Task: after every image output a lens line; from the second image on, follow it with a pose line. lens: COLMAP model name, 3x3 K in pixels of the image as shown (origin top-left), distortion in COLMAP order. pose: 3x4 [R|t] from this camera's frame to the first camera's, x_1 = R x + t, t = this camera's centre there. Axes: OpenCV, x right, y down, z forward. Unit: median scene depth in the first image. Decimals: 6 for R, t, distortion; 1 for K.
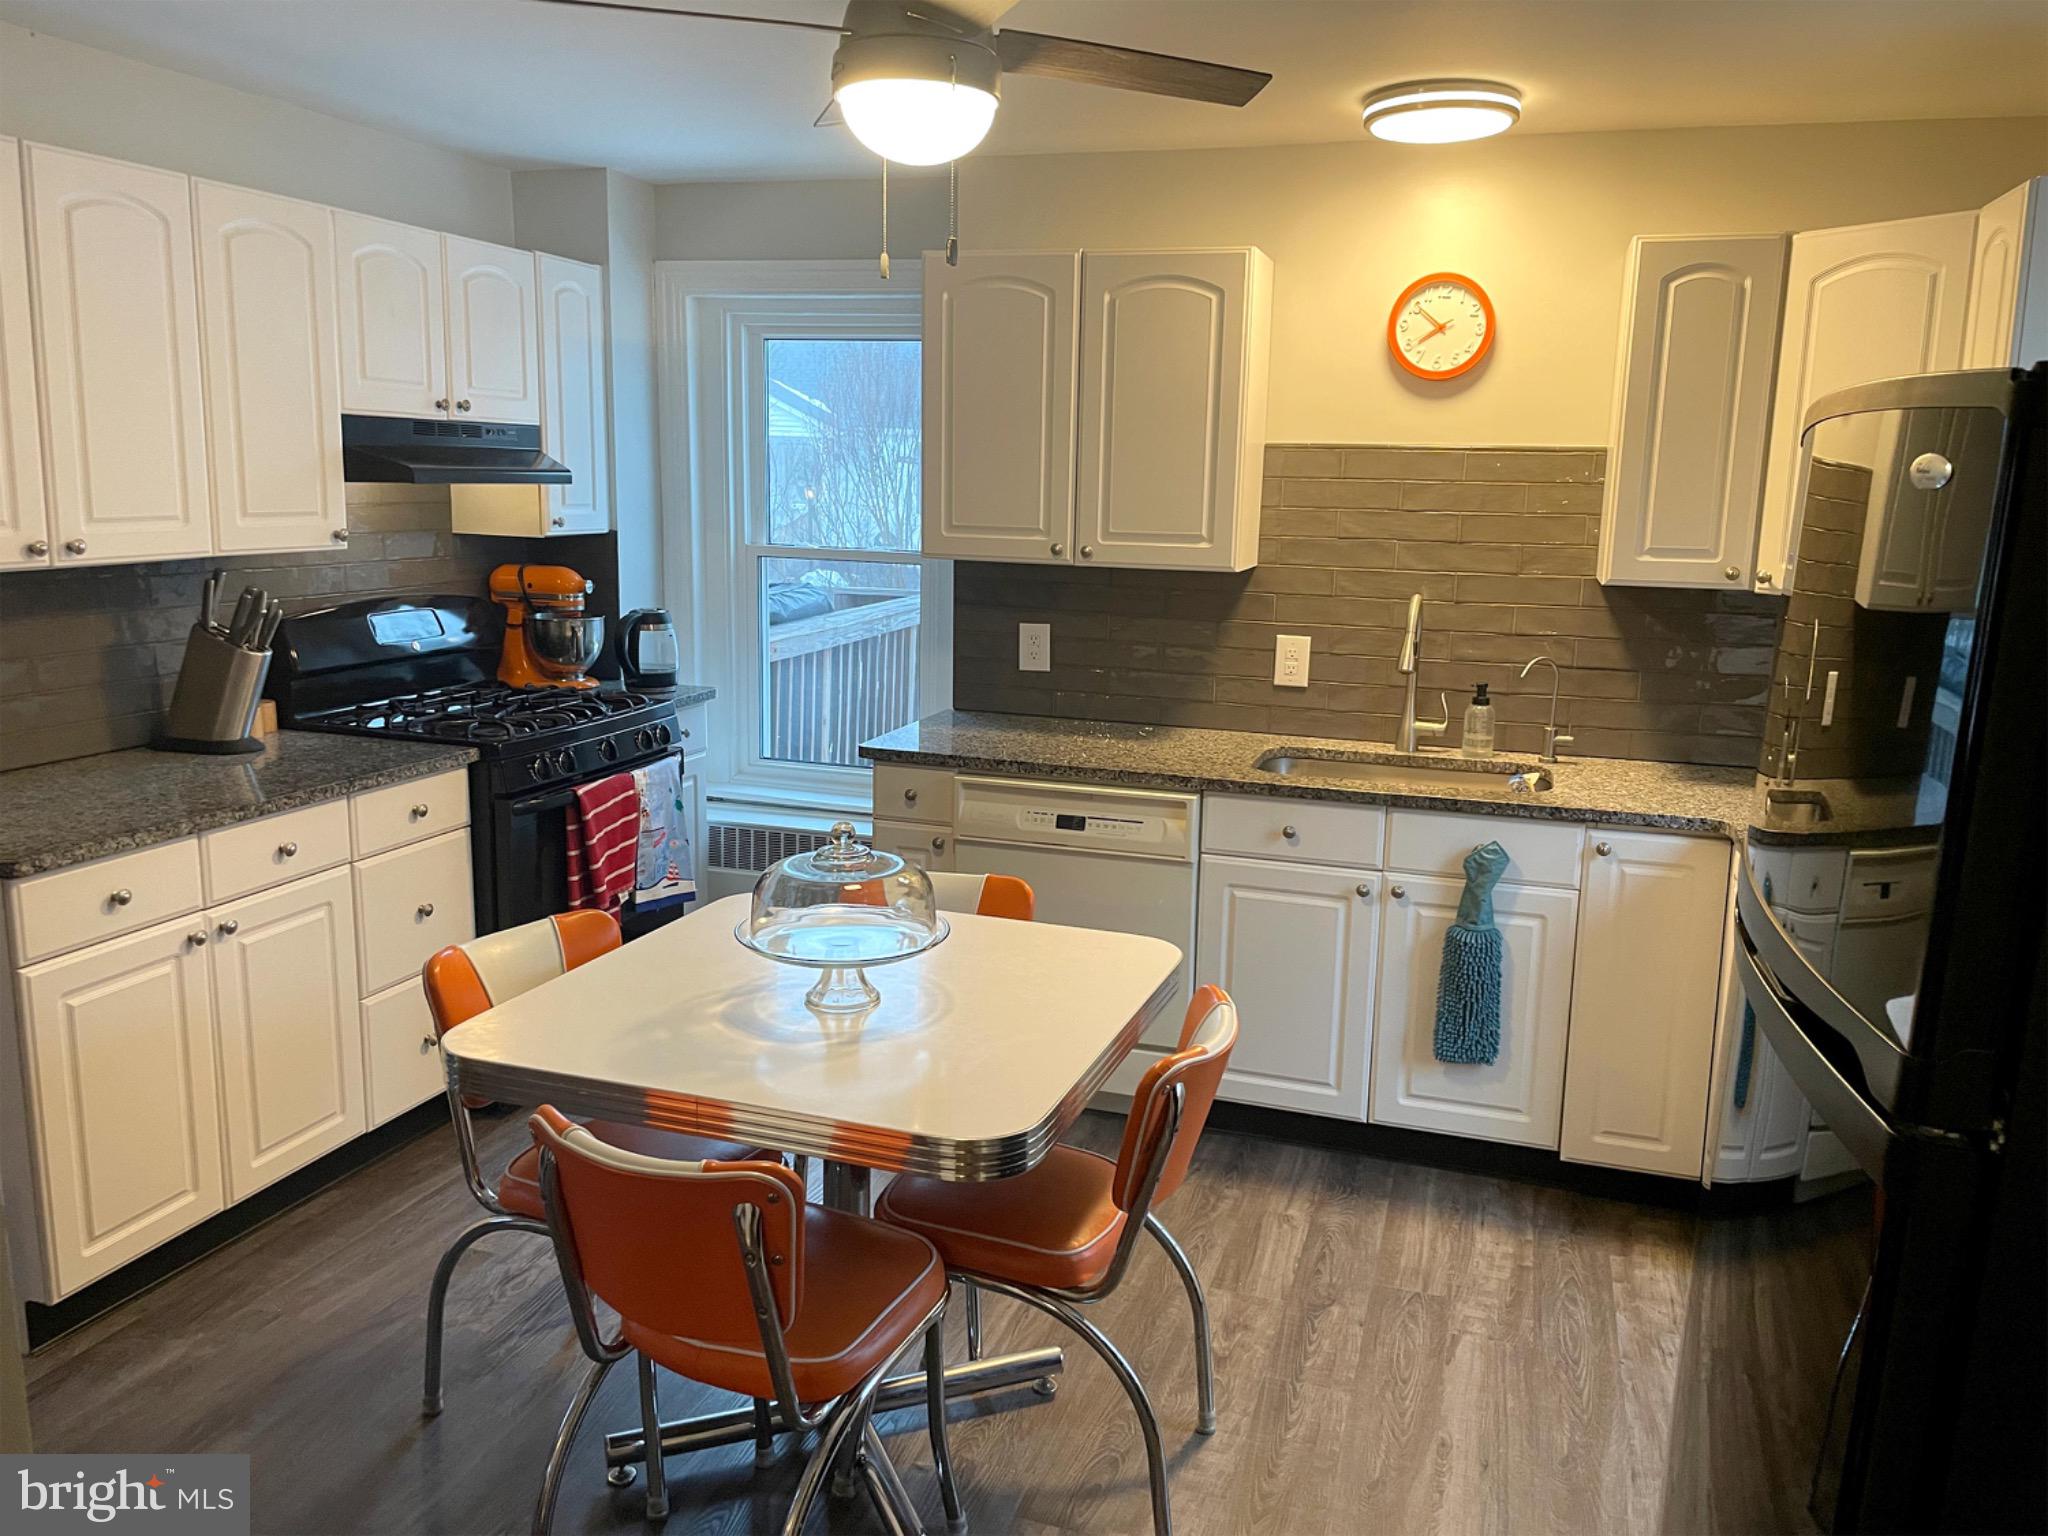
lens RADIAL K [[1620.4, 0, 1017.5], [0, 1620.4, 766.8], [0, 0, 1]] dist [0.053333, -0.020134]
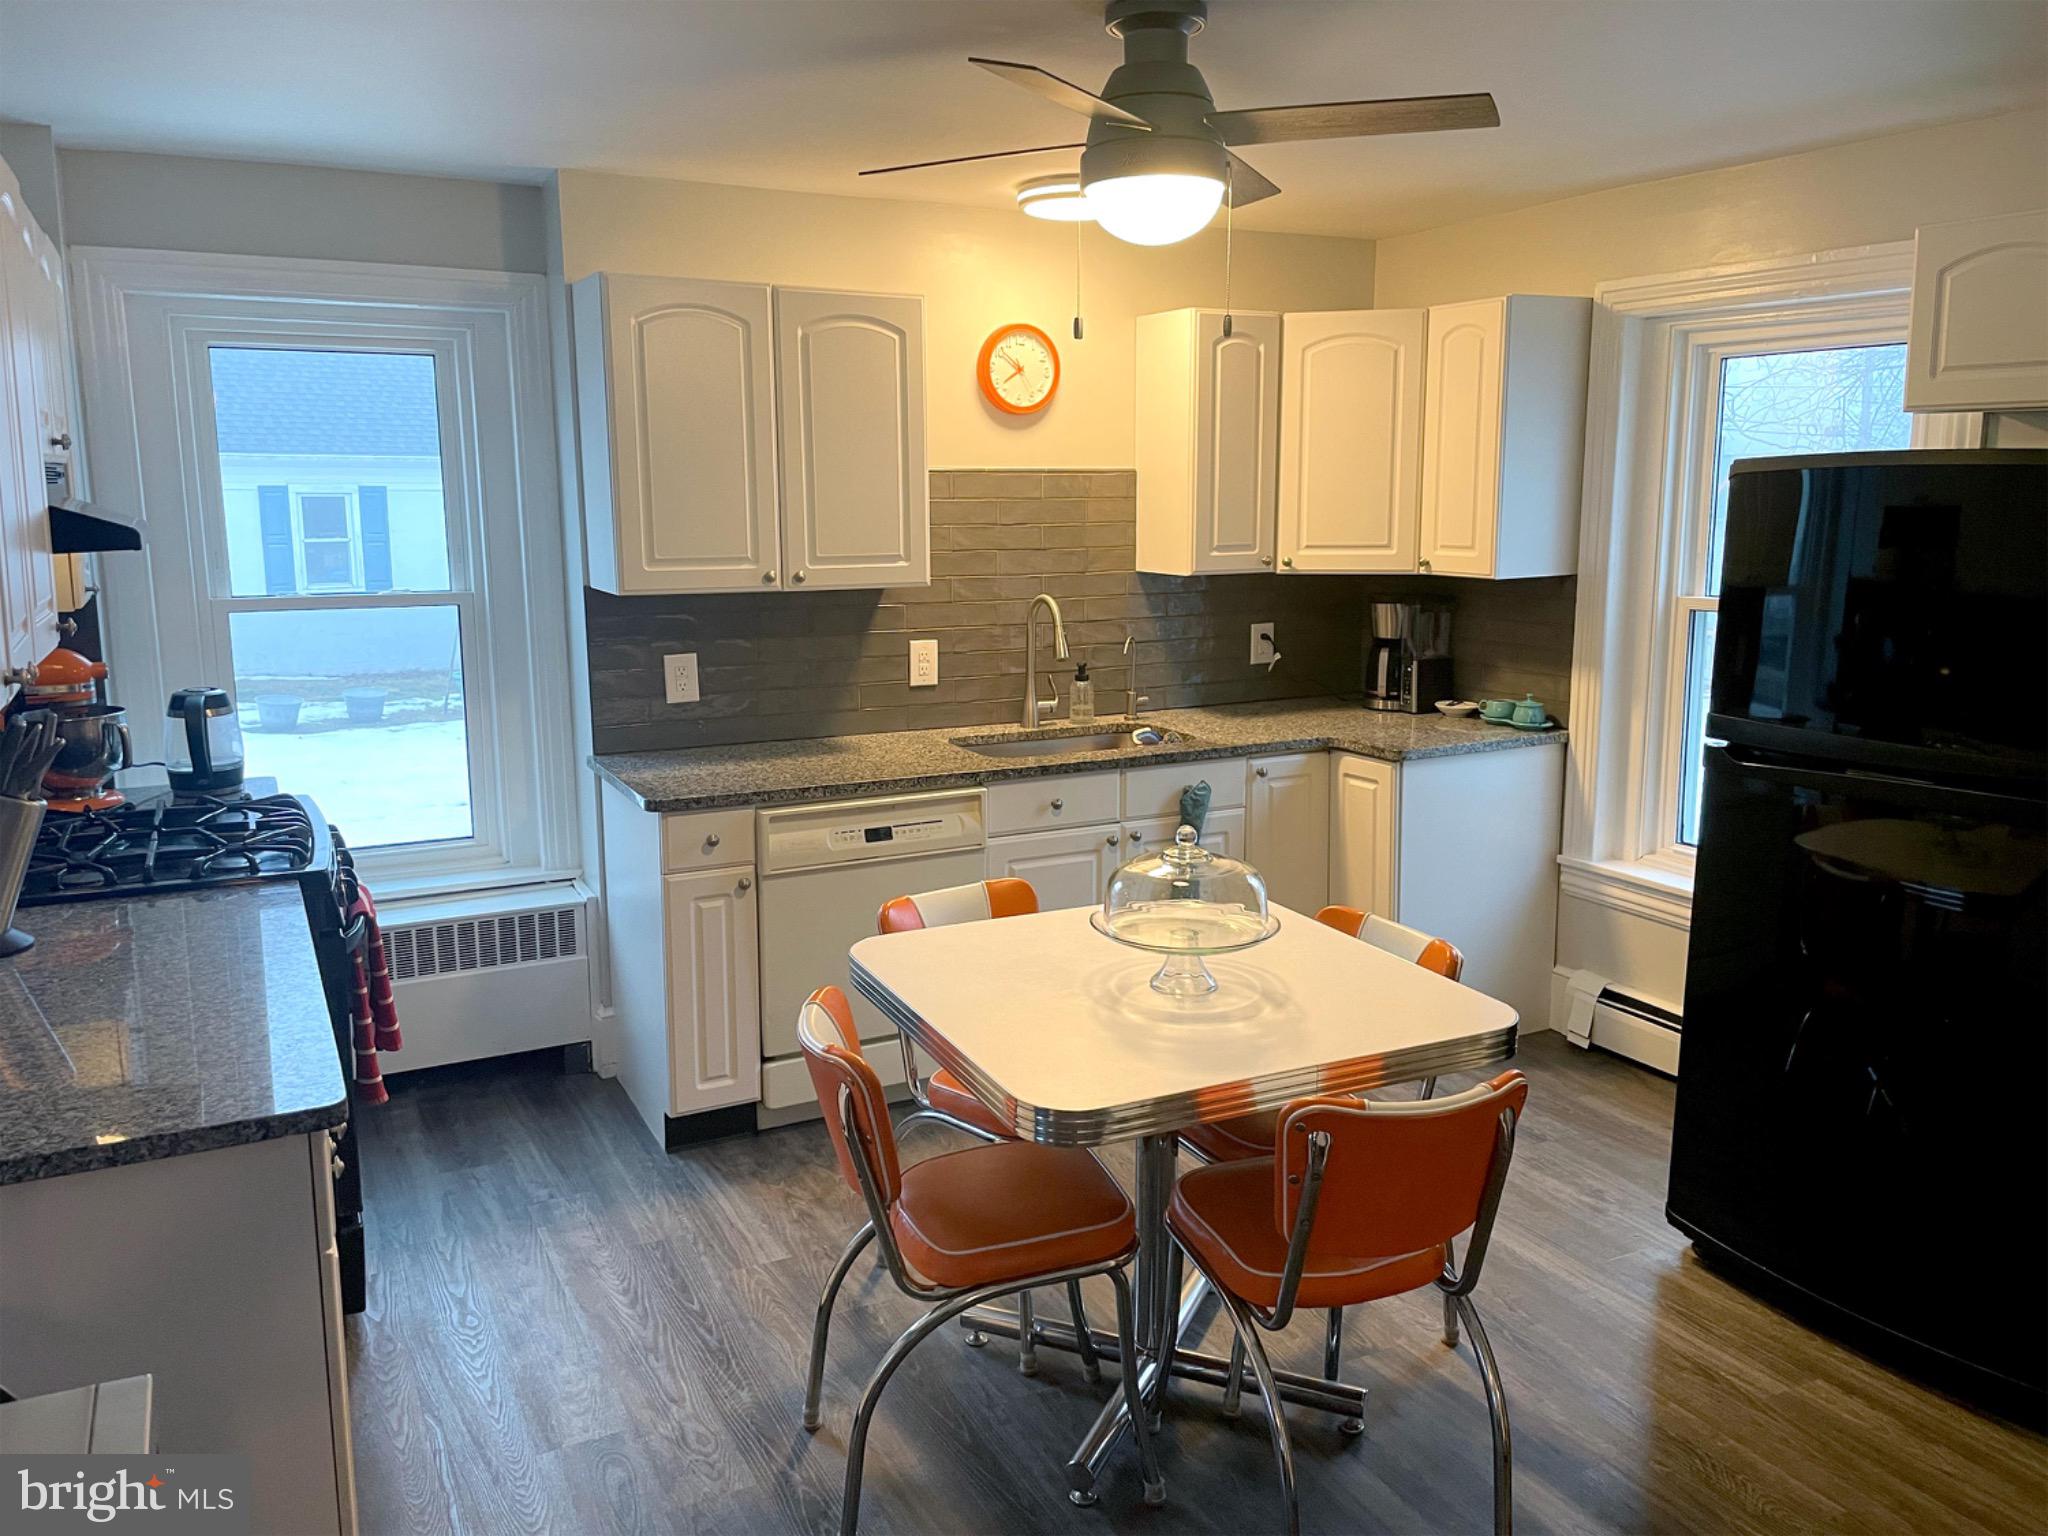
lens RADIAL K [[1620.4, 0, 1023.2], [0, 1620.4, 759.8], [0, 0, 1]] dist [0.053333, -0.020134]
pose [[0.682987, -0.149209, 0.715029, -0.624055], [0.153064, 0.986415, 0.059636, -0.059003], [-0.714213, 0.068714, 0.696547, 0.194180]]
